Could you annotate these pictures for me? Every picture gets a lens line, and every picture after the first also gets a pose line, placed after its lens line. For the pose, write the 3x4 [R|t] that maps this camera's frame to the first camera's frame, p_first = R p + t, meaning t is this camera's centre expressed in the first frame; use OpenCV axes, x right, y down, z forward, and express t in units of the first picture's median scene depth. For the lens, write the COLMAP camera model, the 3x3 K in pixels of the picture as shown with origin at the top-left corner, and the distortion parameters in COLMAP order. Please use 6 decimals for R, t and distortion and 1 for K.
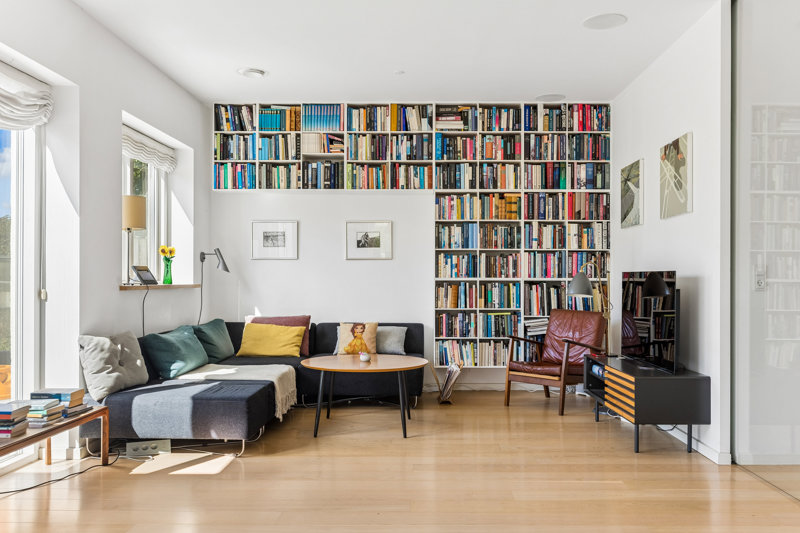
lens RADIAL K [[688.1, 0, 406.1], [0, 688.1, 274.2], [0, 0, 1]] dist [-0.001206, -0.004050]
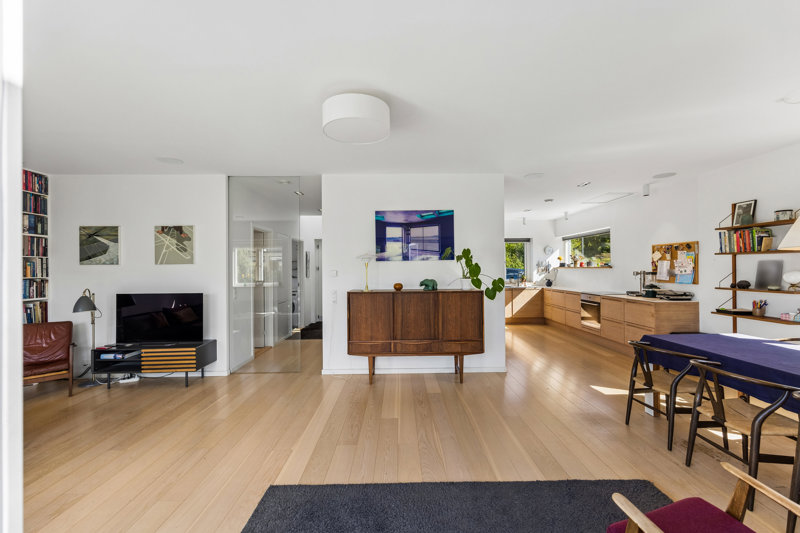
lens RADIAL K [[328.2, 0, 405.9], [0, 328.2, 272.8], [0, 0, 1]] dist [0.004085, 0.000525]
pose [[-0.031819, -0.012299, 0.999418, -0.417804], [0.003828, 0.999915, 0.012427, -0.051208], [-0.999486, 0.004221, -0.031769, 0.274444]]
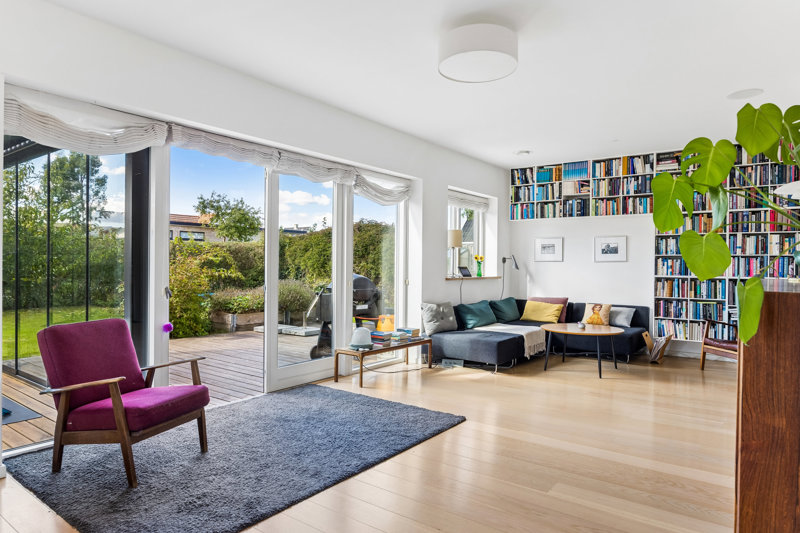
lens RADIAL K [[507.0, 0, 398.6], [0, 507.0, 262.6], [0, 0, 1]] dist [-0.009524, -0.002756]
pose [[0.802452, 0.004751, -0.596698, 0.240924], [-0.003368, 0.999988, 0.003432, -0.022650], [0.596707, -0.000745, 0.802458, -0.158291]]
